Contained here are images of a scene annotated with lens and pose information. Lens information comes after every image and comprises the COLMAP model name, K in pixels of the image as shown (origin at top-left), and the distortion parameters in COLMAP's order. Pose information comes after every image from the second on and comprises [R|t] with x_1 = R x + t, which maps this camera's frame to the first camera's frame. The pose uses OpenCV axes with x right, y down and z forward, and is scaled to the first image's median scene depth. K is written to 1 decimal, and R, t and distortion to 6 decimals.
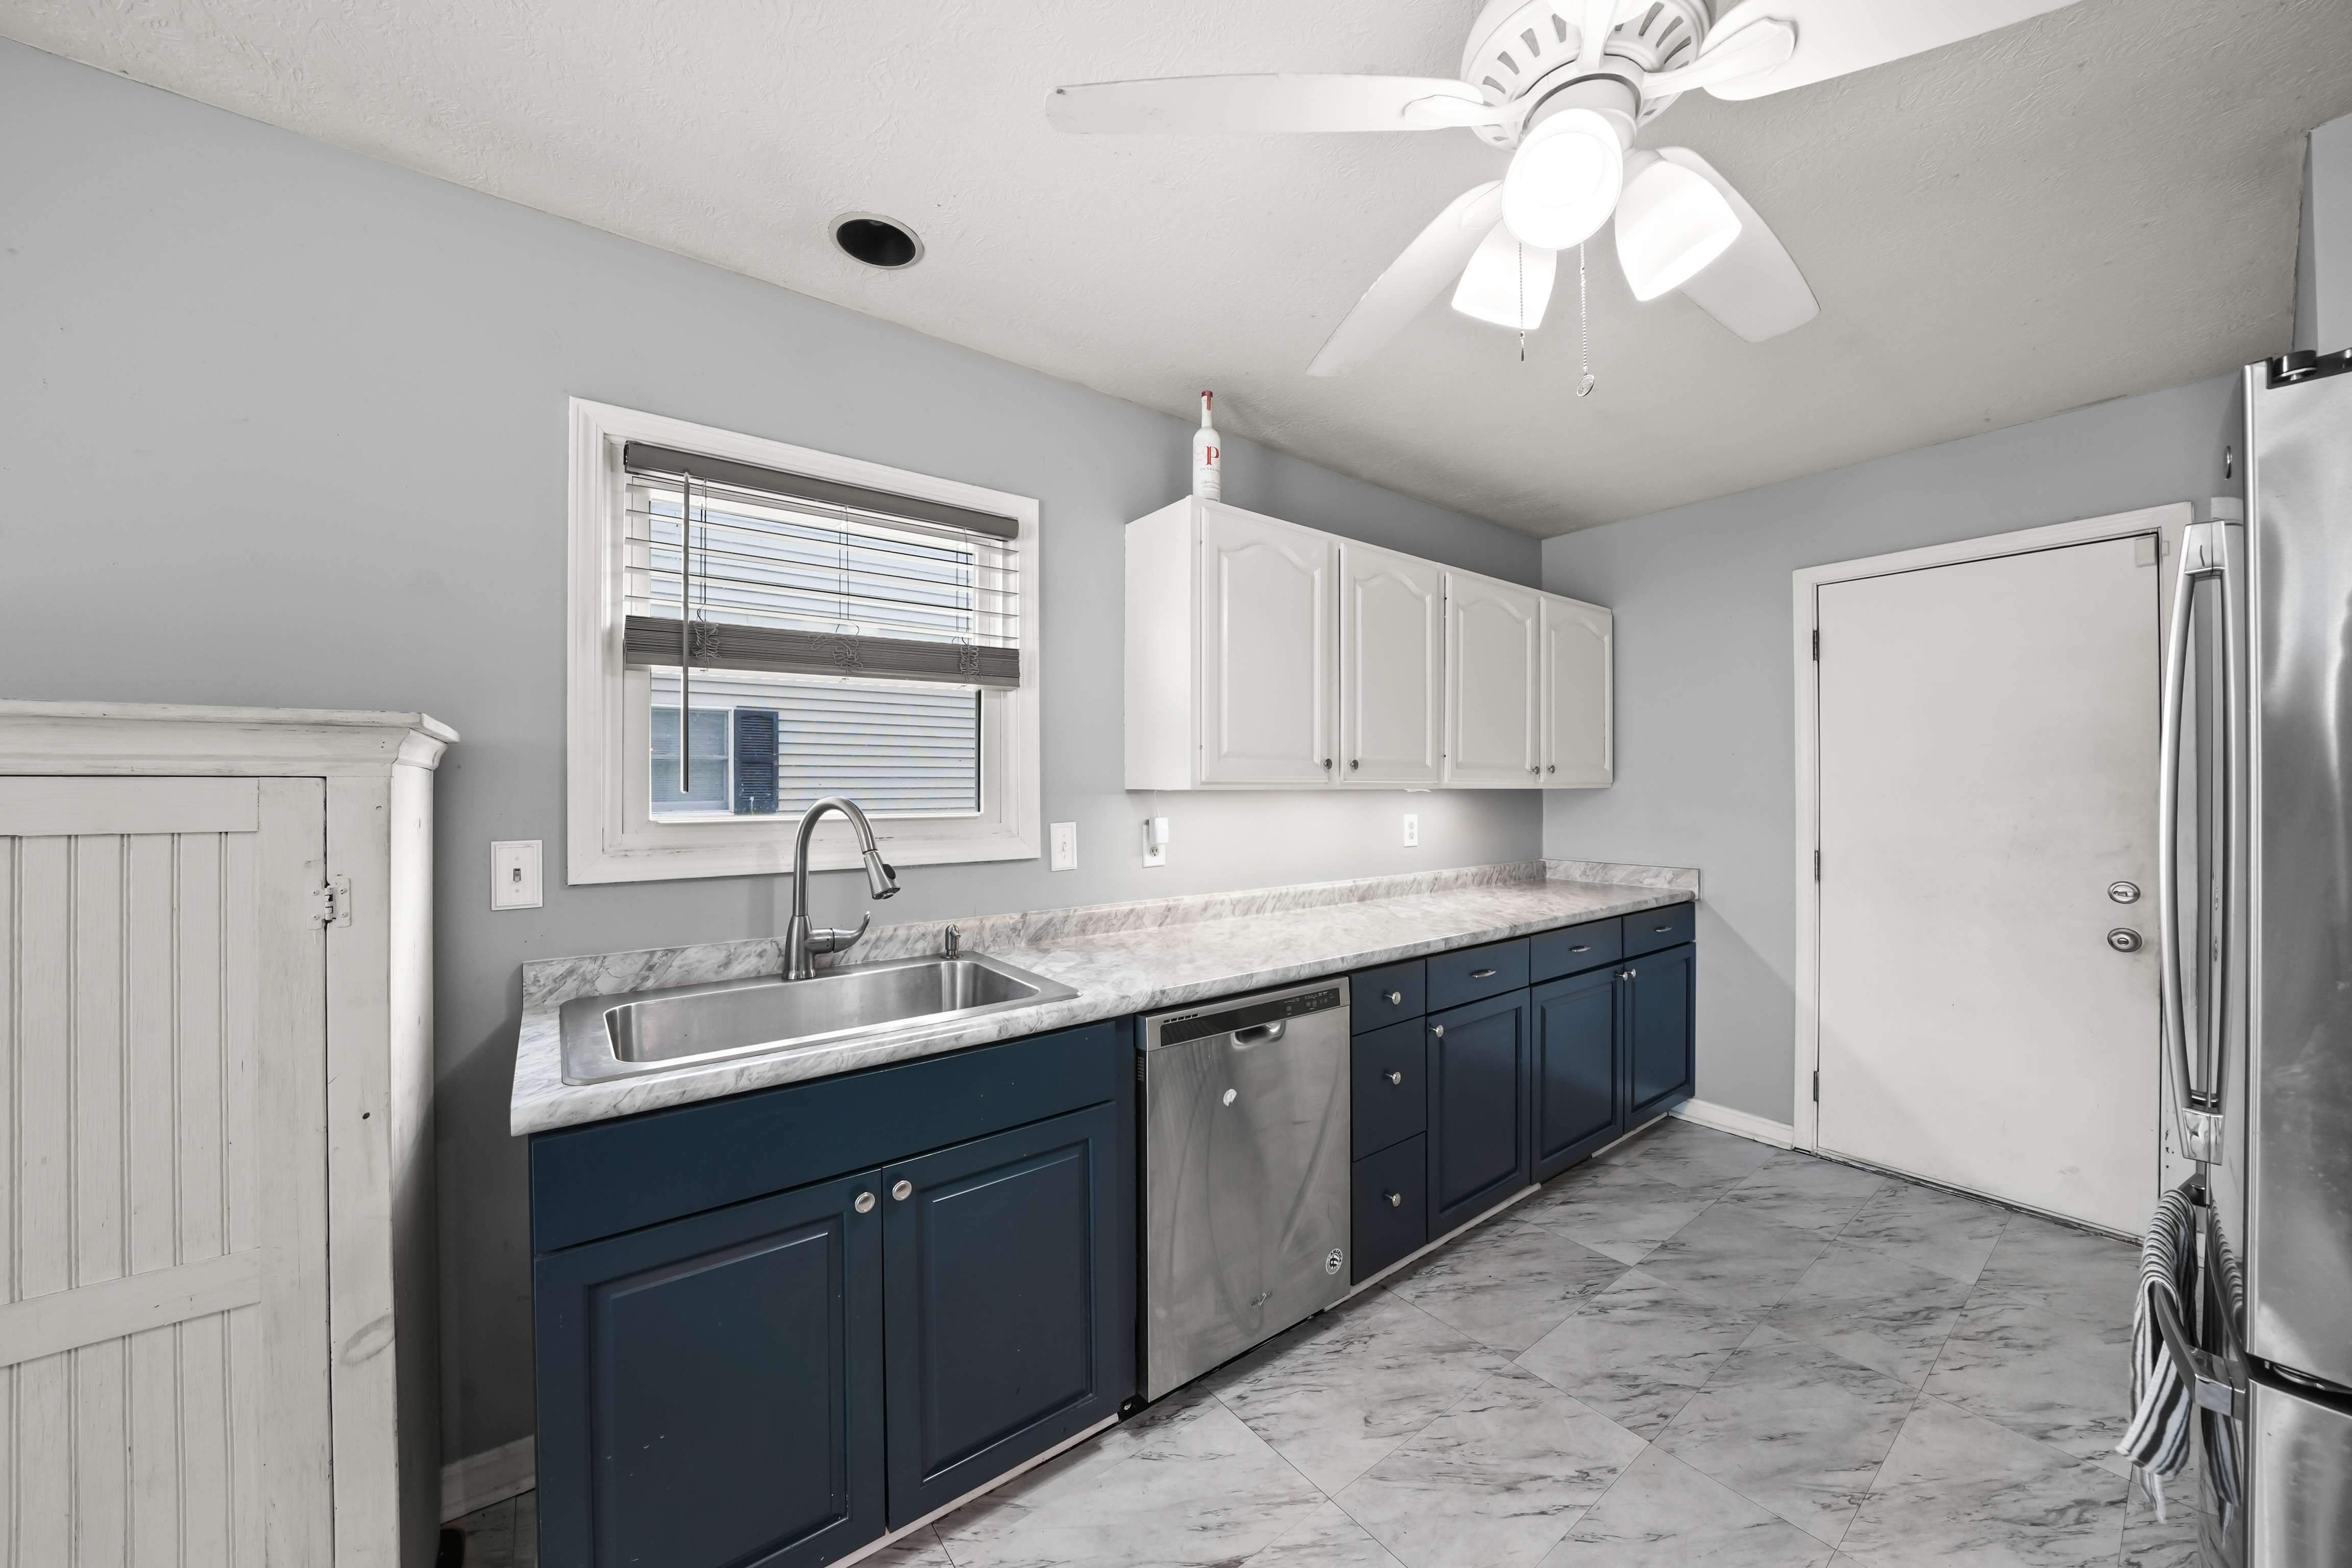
lens RADIAL K [[810.2, 0, 1098.0], [0, 810.2, 781.4], [0, 0, 1]] dist [-0.020741, 0.001541]
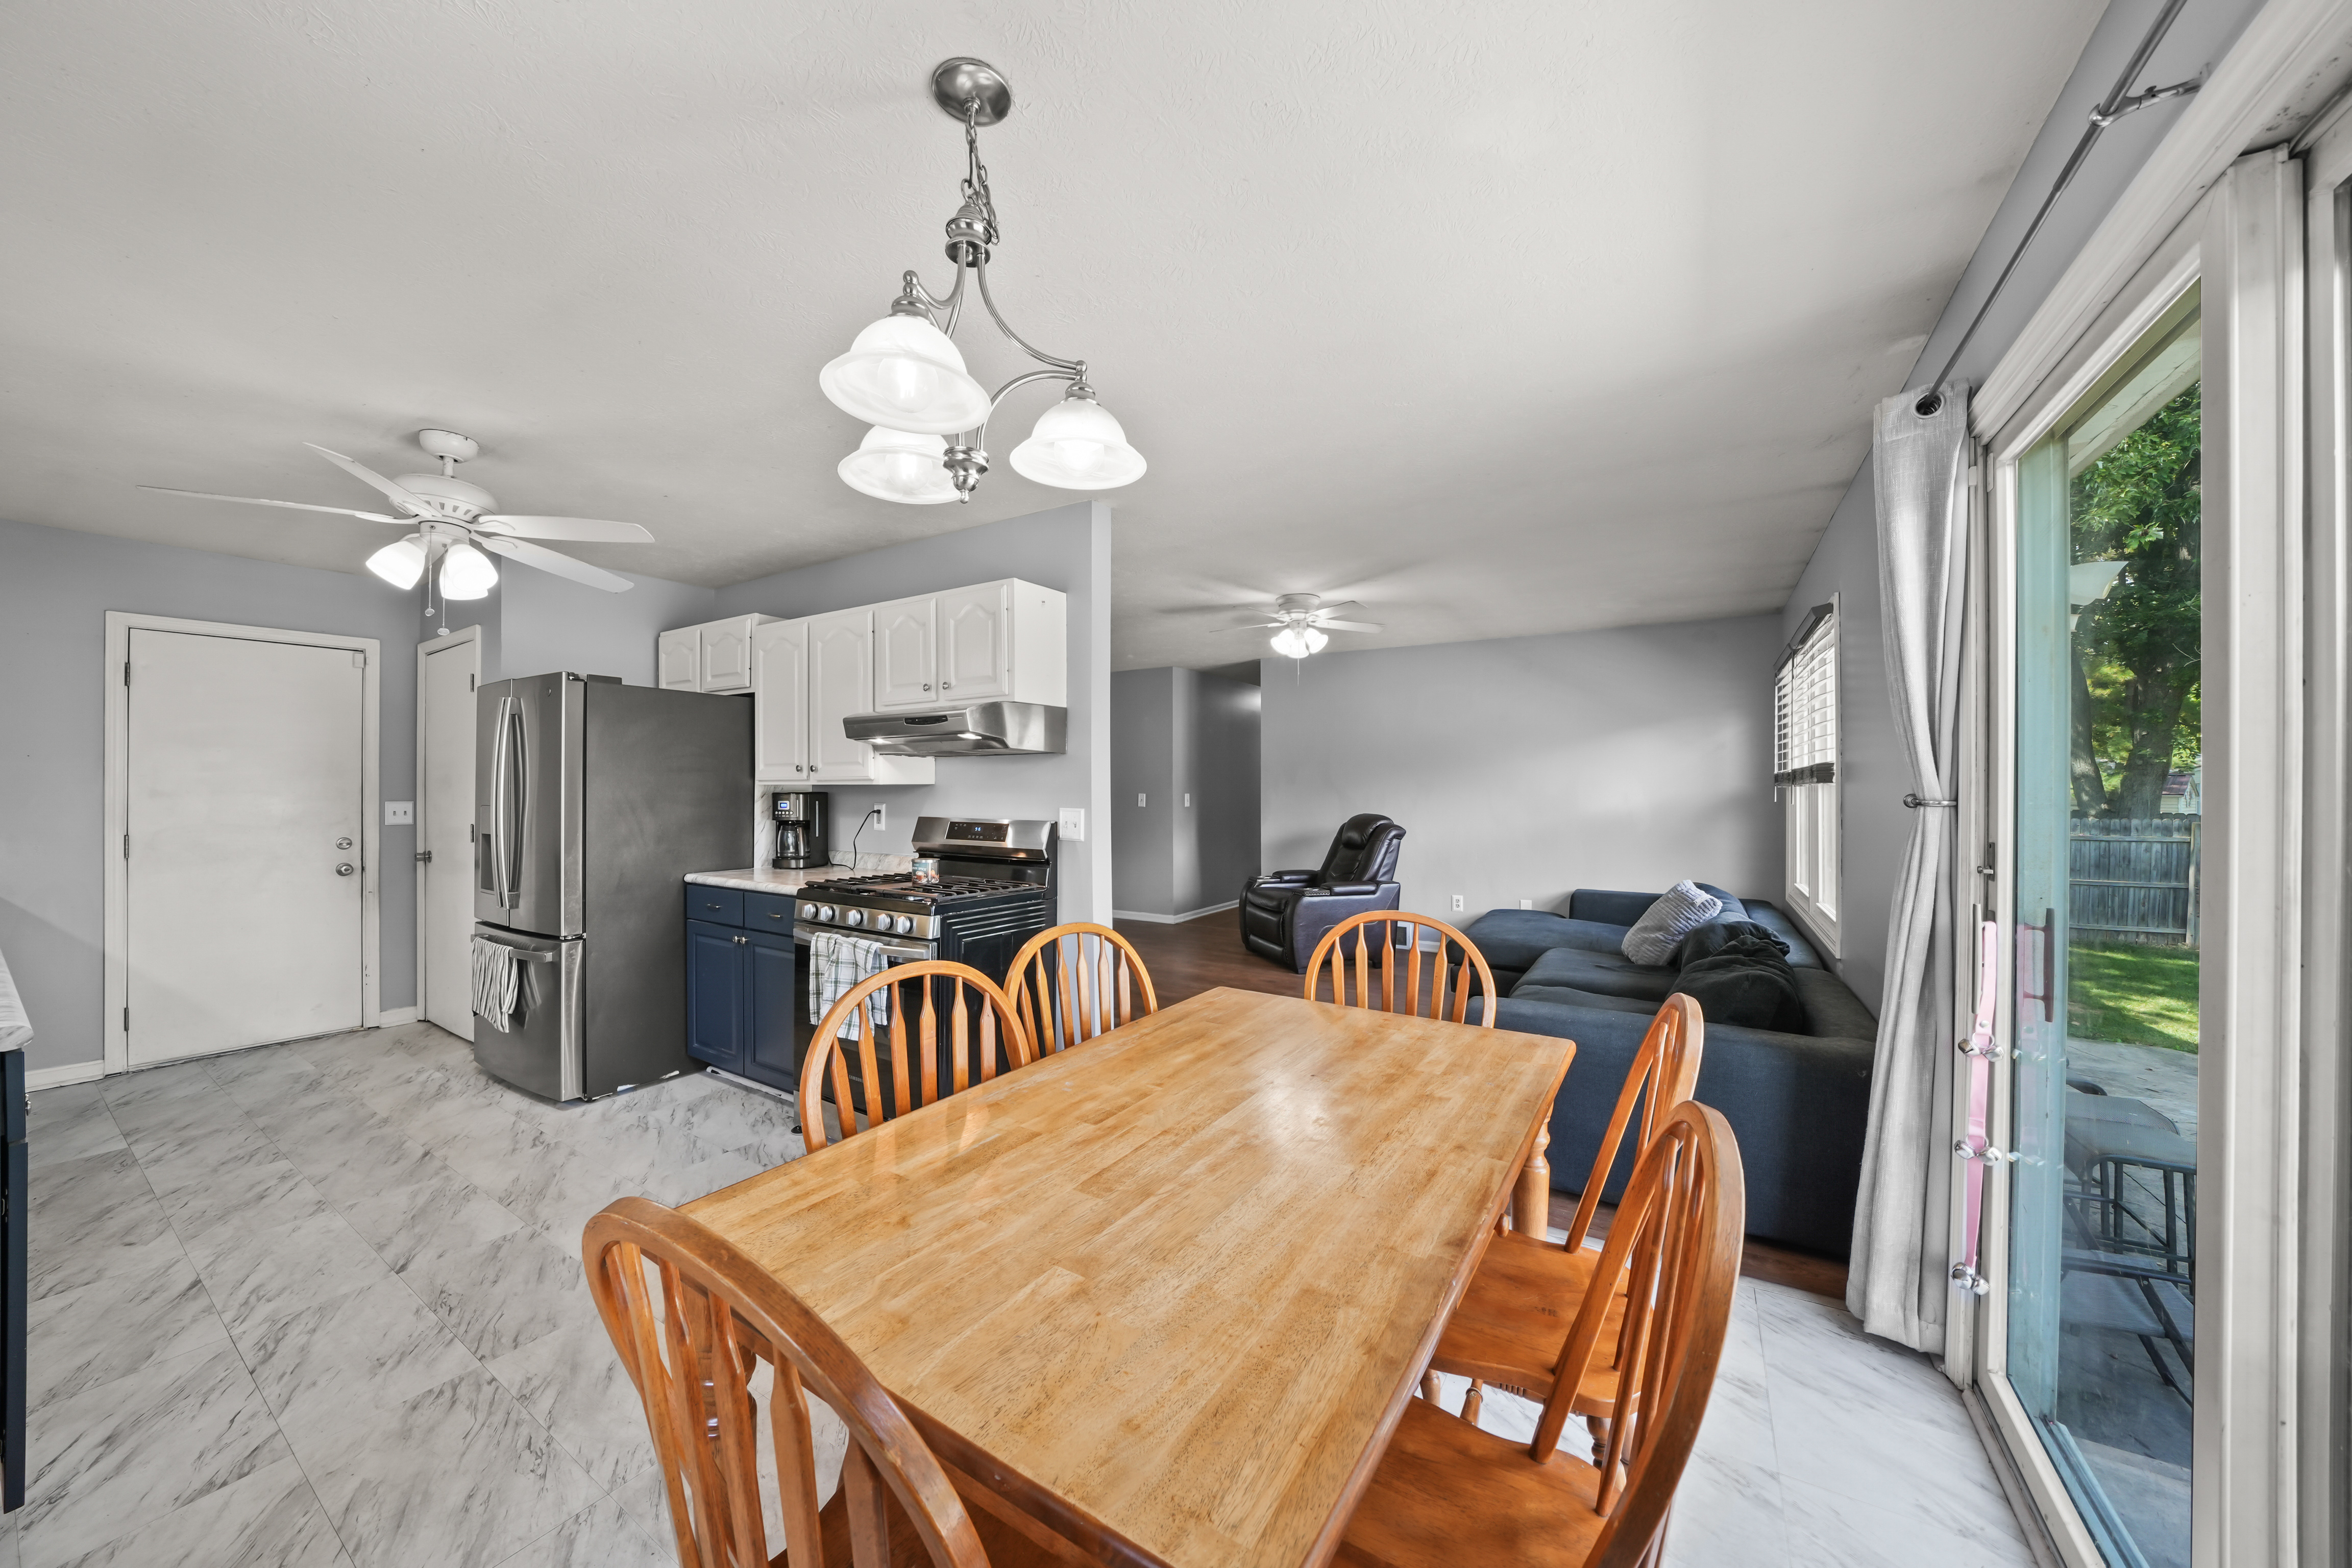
lens RADIAL K [[810.2, 0, 1221.3], [0, 810.2, 797.9], [0, 0, 1]] dist [-0.020741, 0.001541]
pose [[-0.404916, -0.007387, 0.914324, -1.350770], [-0.008315, 0.999956, 0.004396, 0.010157], [-0.914316, -0.005822, -0.404960, -0.139800]]
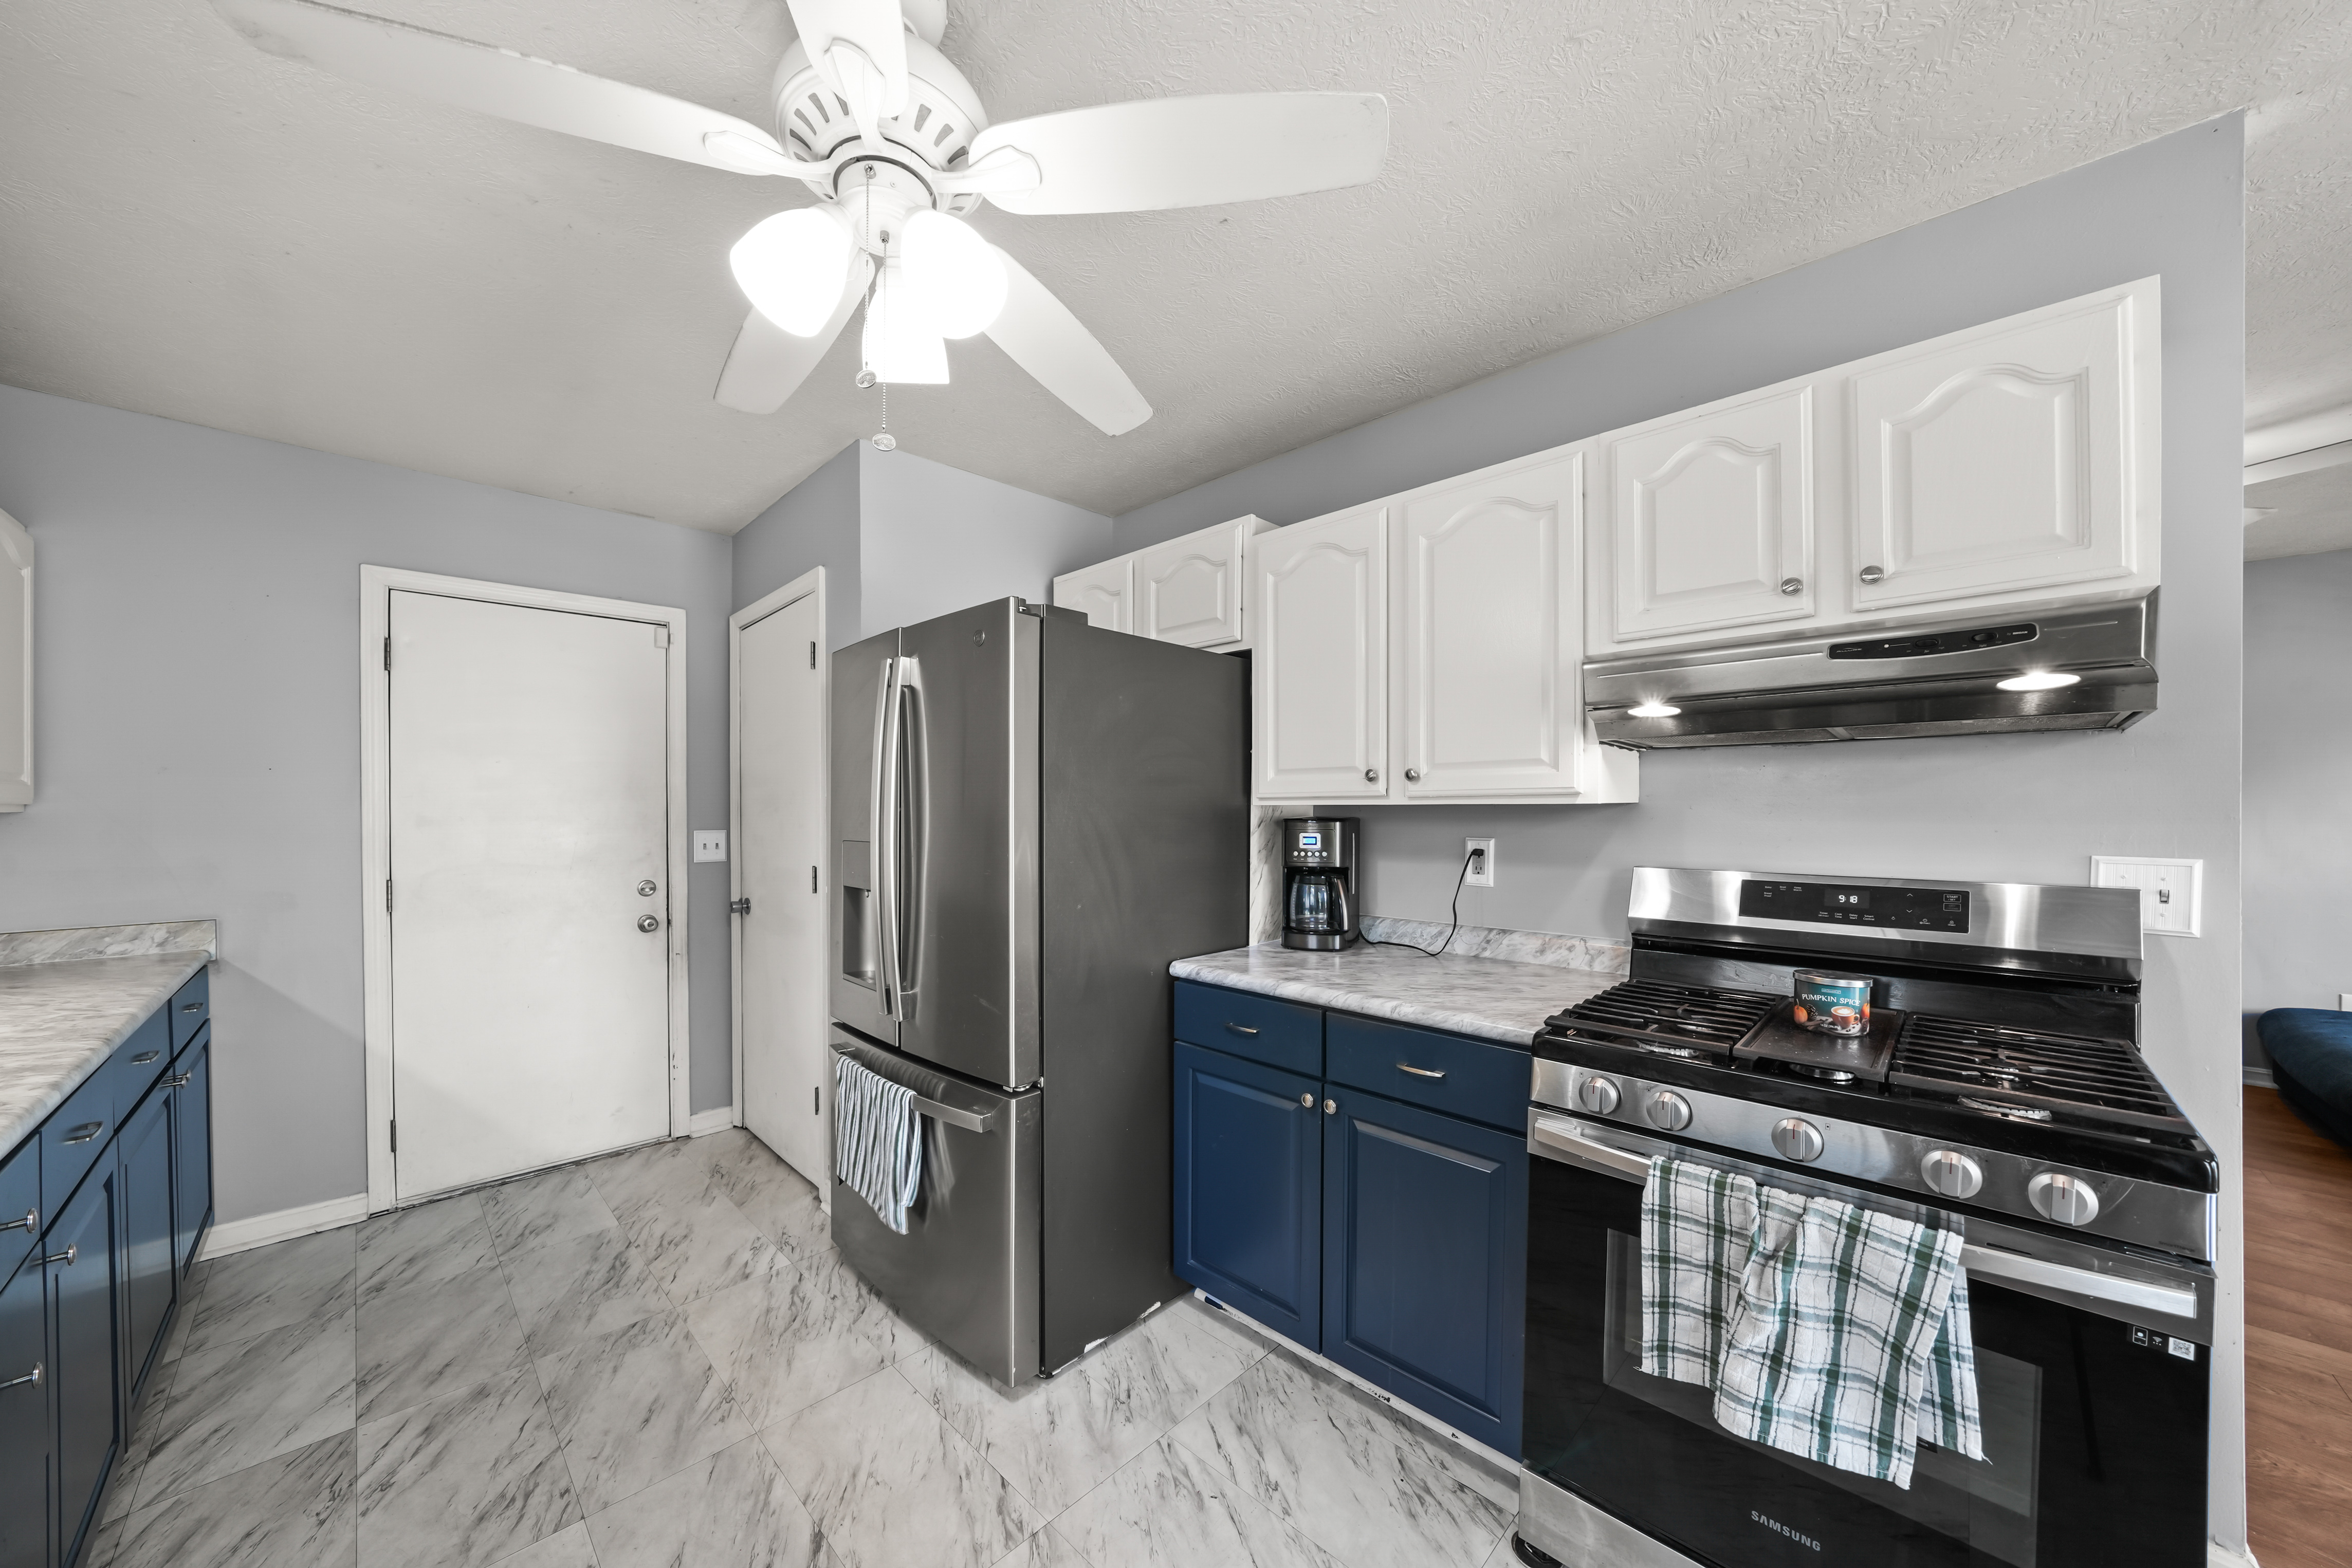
lens RADIAL K [[810.2, 0, 1229.1], [0, 810.2, 822.4], [0, 0, 1]] dist [-0.020741, 0.001541]
pose [[-0.222715, -0.014514, 0.974775, -0.277834], [-0.004753, 0.999893, 0.013802, 0.005523], [-0.974872, -0.001559, -0.222761, 0.371796]]
